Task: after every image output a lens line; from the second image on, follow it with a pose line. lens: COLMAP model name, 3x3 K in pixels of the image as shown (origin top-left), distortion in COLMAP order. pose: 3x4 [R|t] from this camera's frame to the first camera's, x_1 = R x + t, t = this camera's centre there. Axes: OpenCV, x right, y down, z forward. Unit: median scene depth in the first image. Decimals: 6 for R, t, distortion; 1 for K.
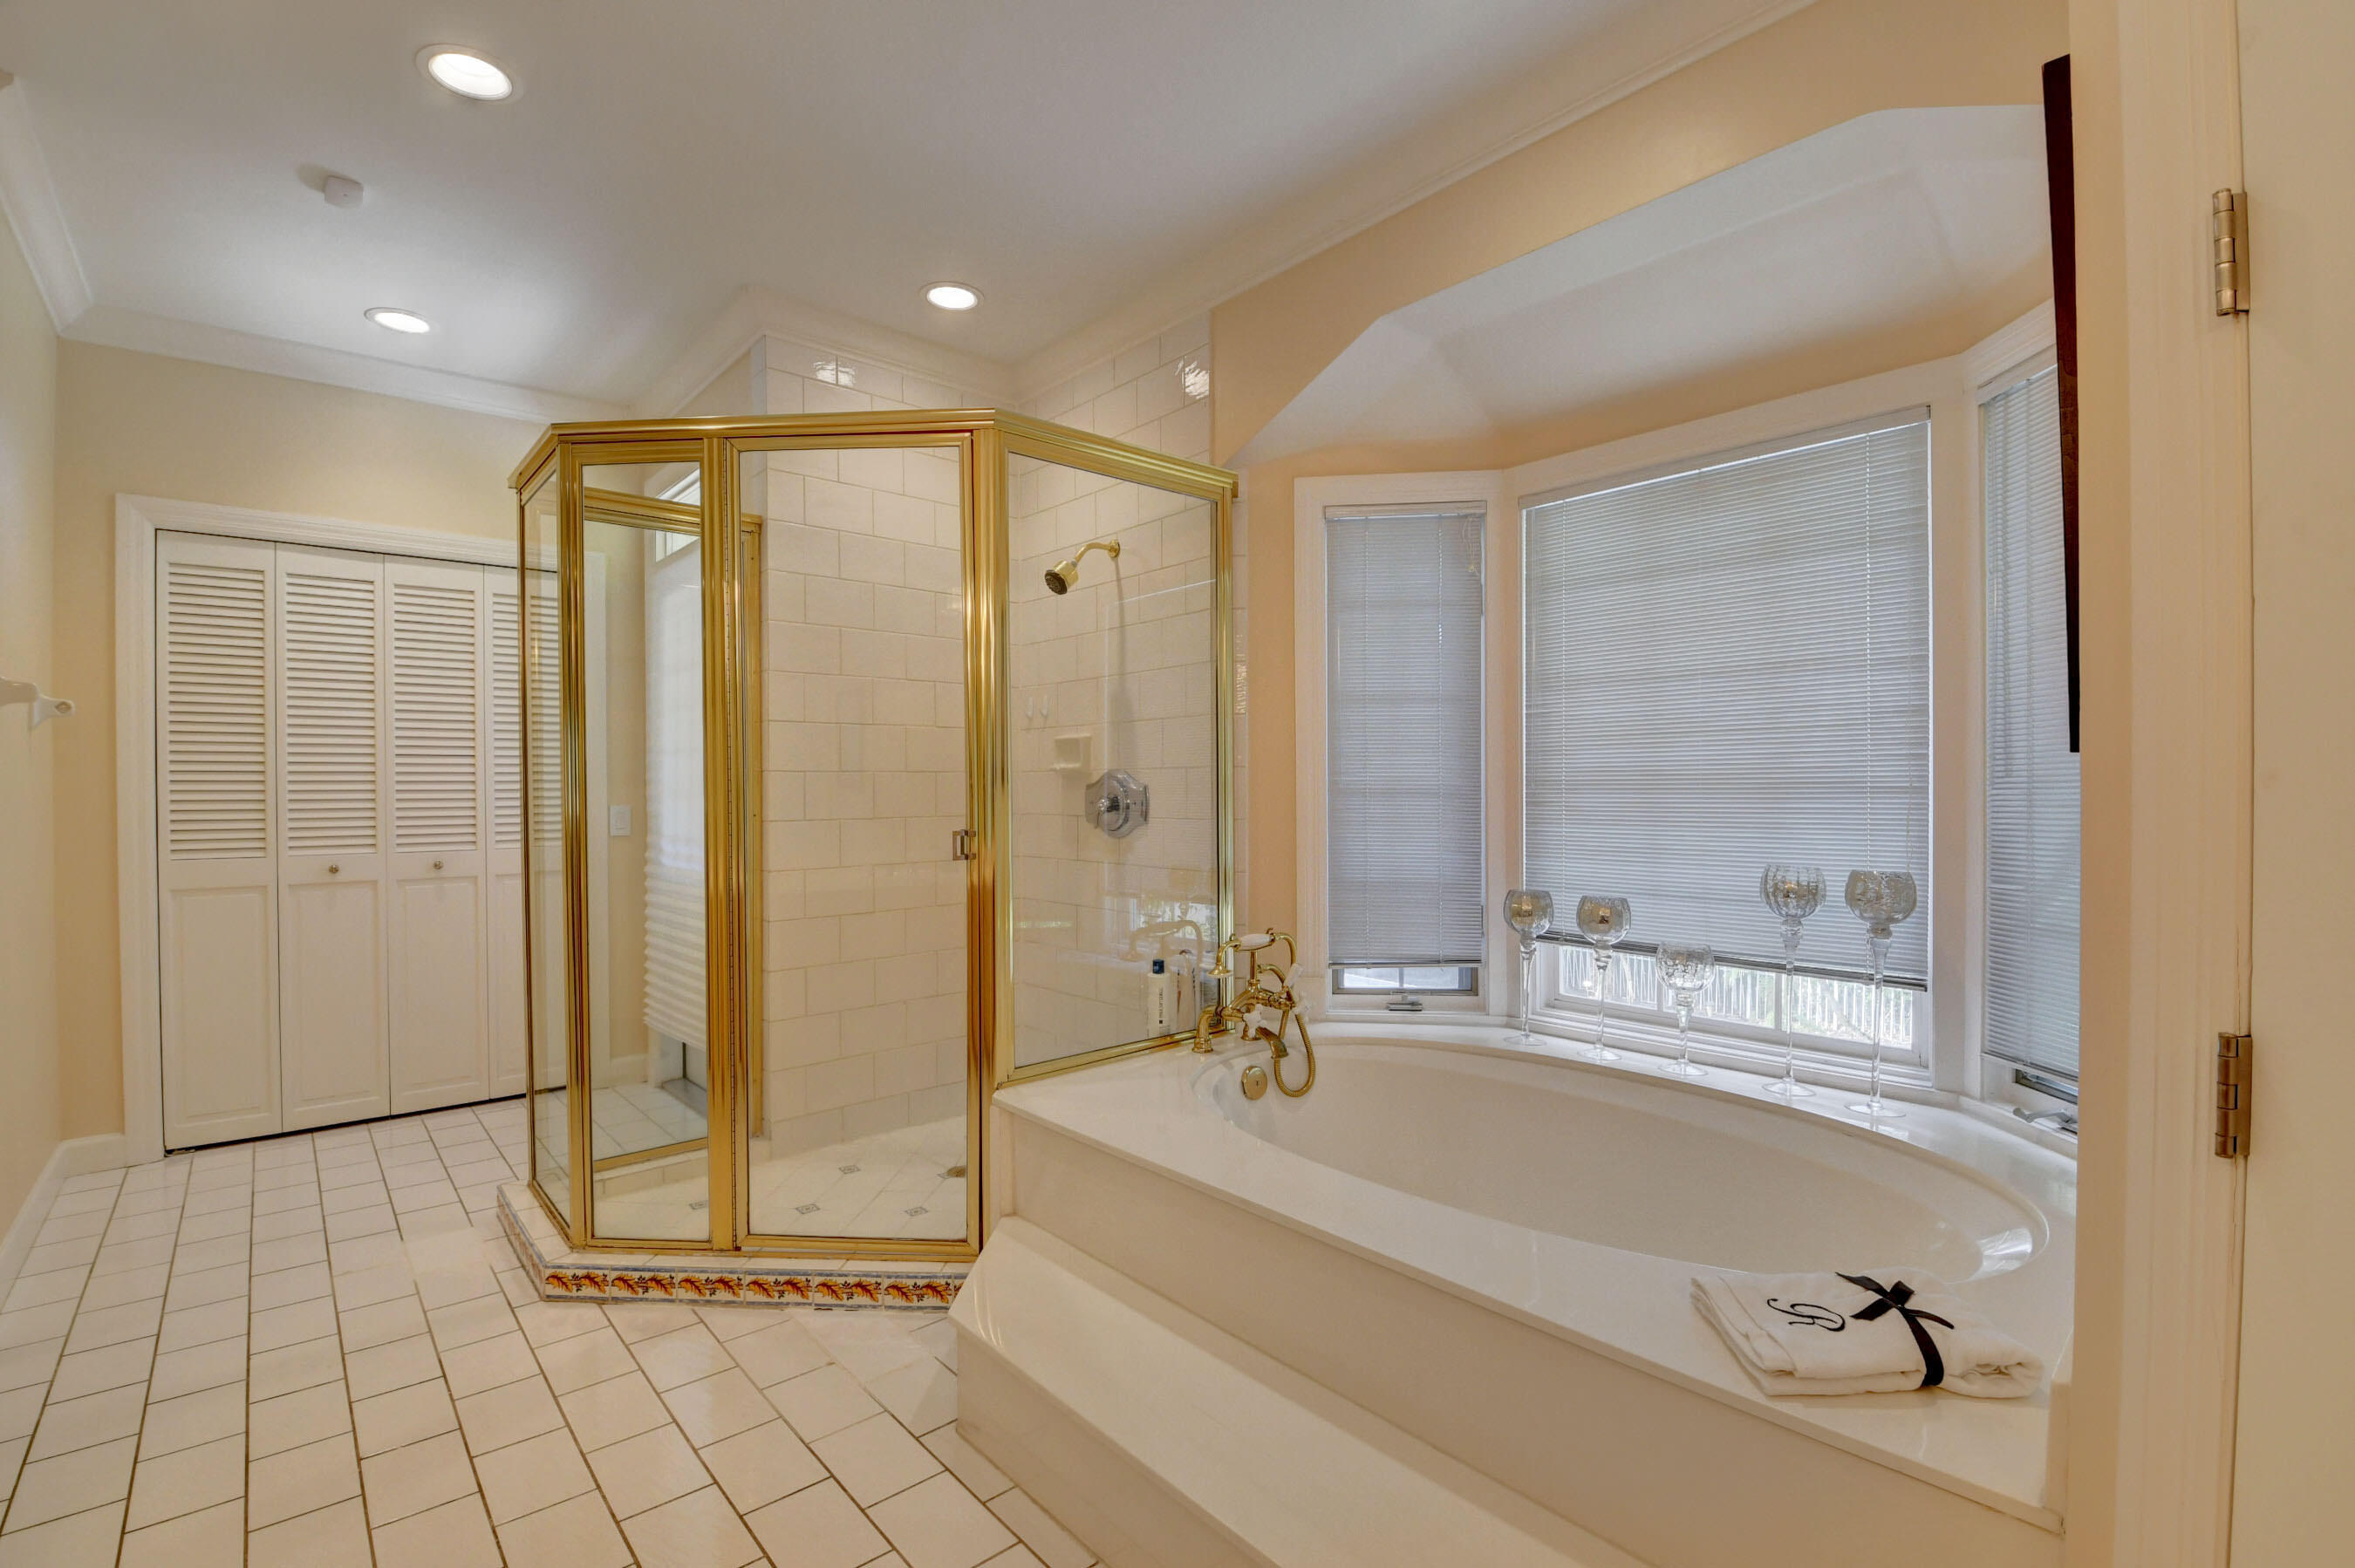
lens RADIAL K [[1039.0, 0, 1168.8], [0, 1039.0, 785.2], [0, 0, 1]] dist [0.023636, -0.030504]
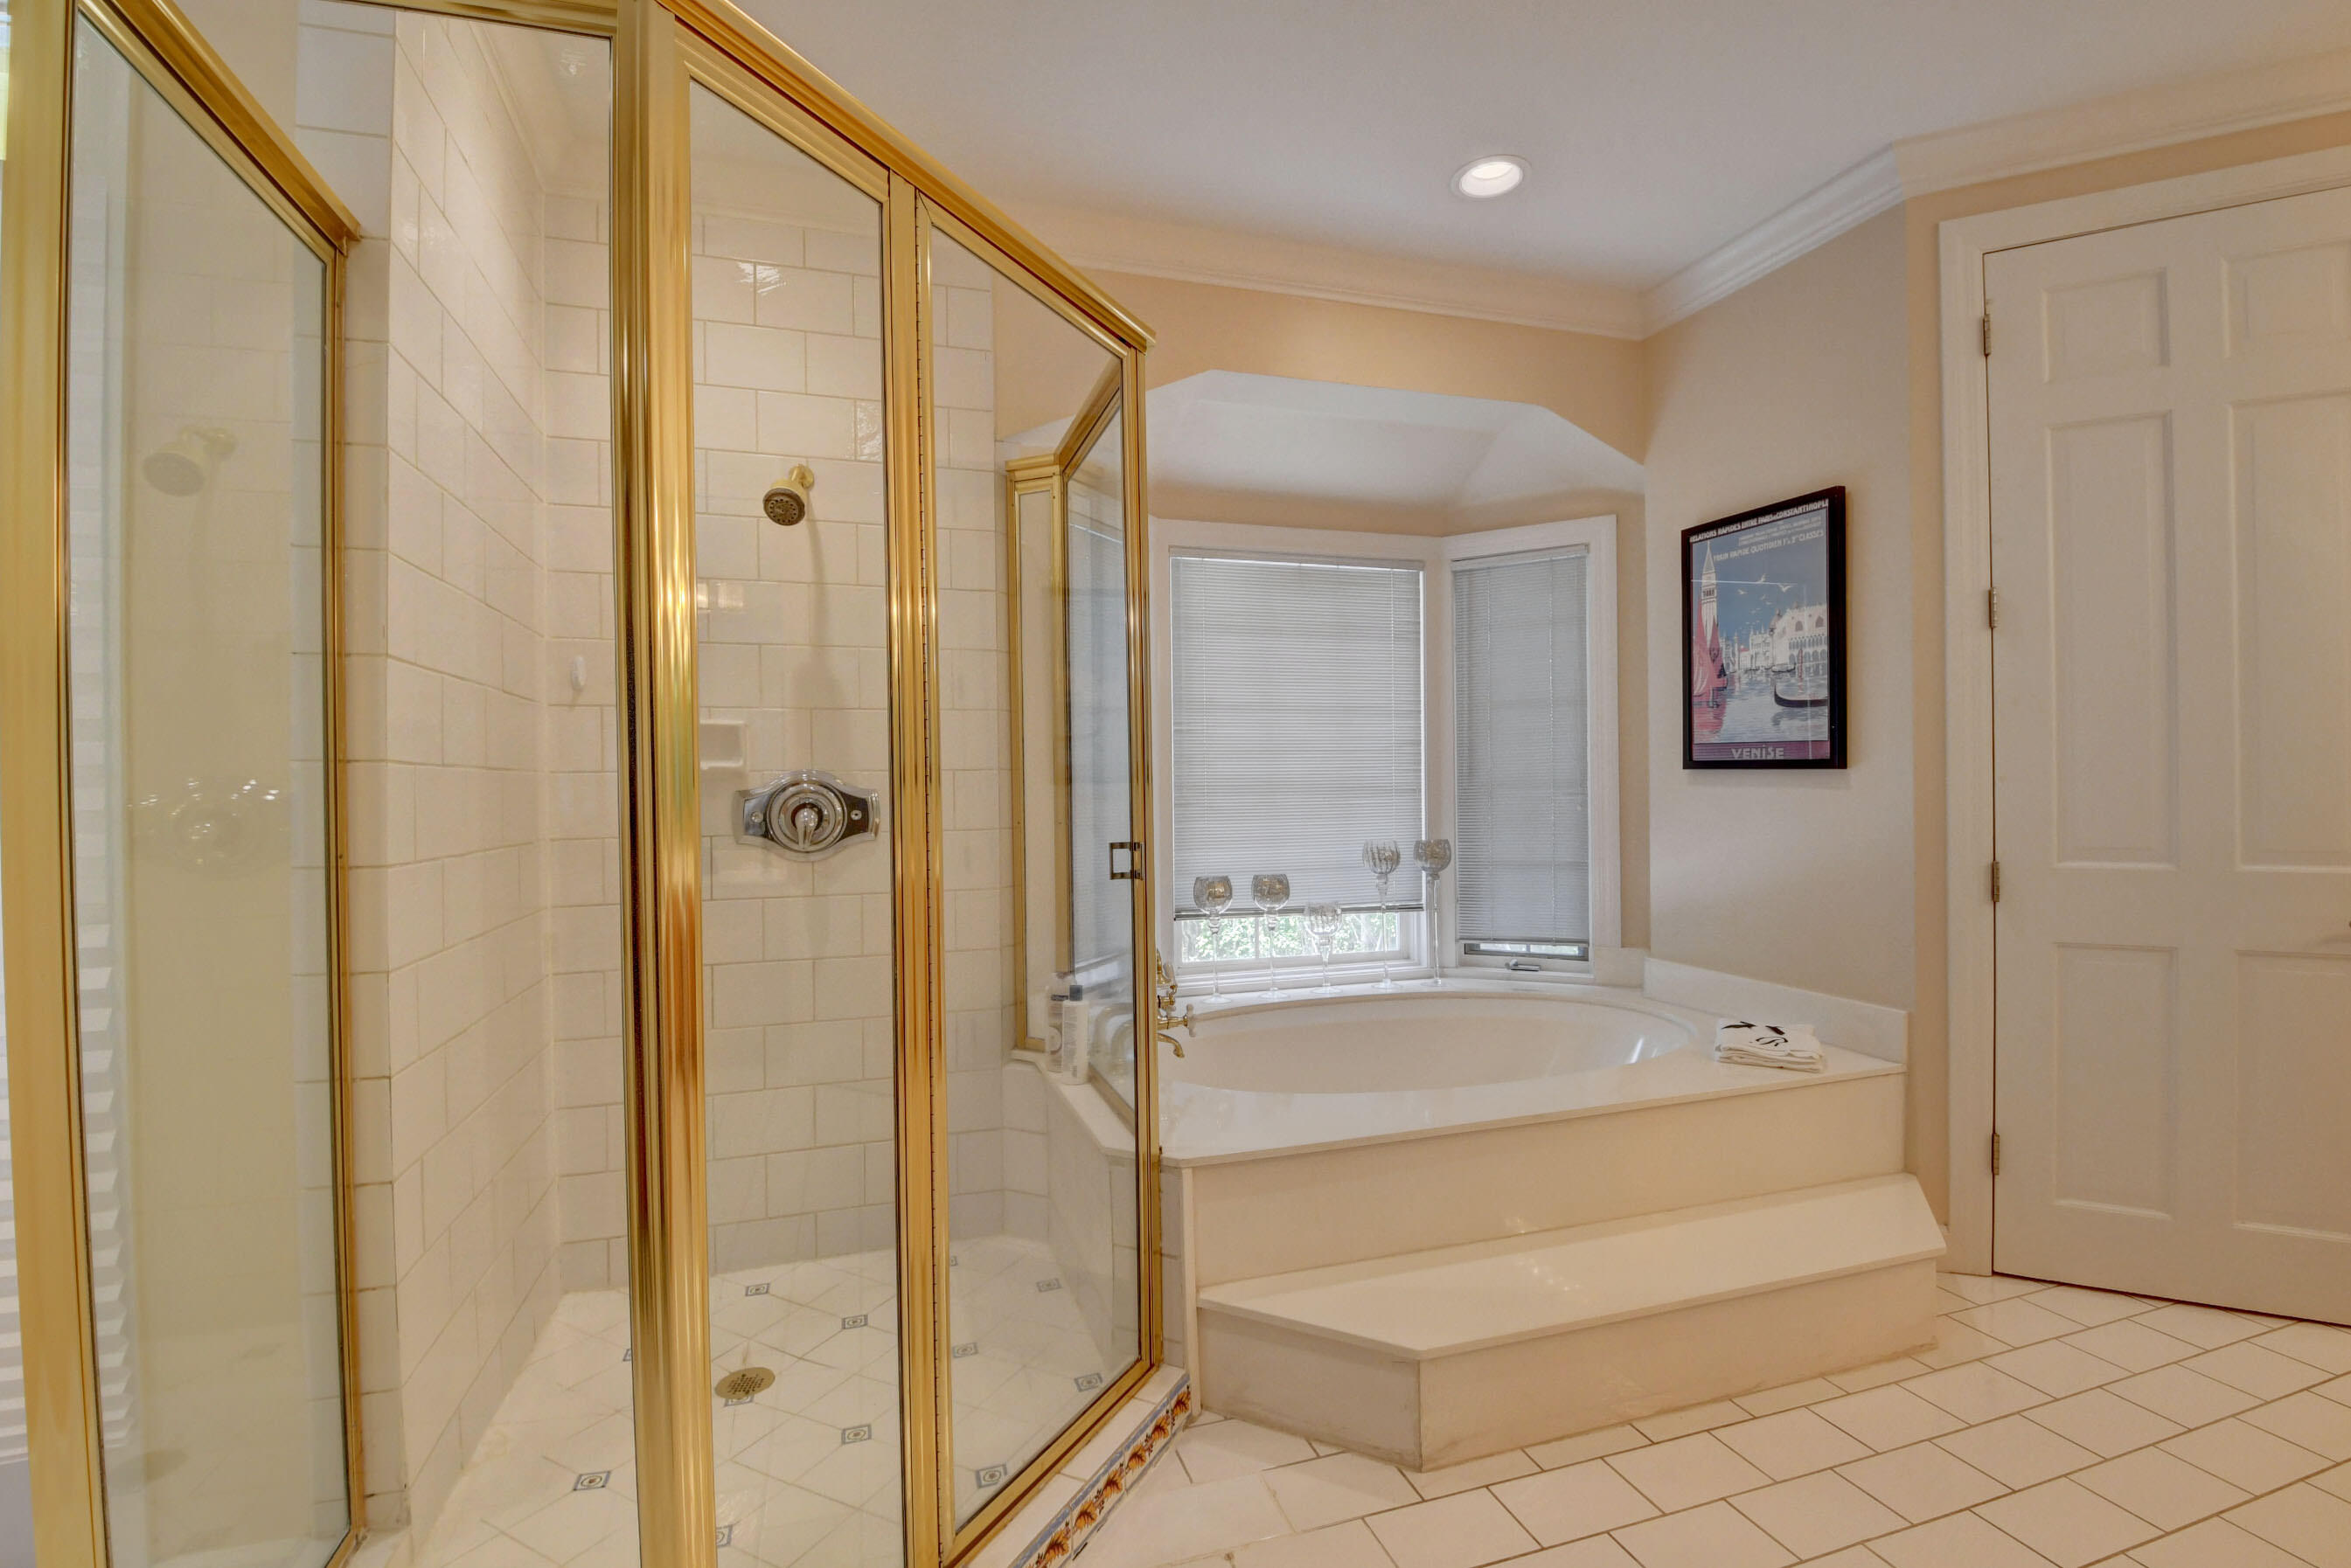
lens RADIAL K [[1037.1, 0, 1166.8], [0, 1037.1, 785.2], [0, 0, 1]] dist [0.023636, -0.030504]
pose [[0.409615, 0.005463, 0.912242, -0.876756], [0.009225, 0.999906, -0.010130, 0.008369], [-0.912212, 0.012565, 0.409526, 0.626301]]
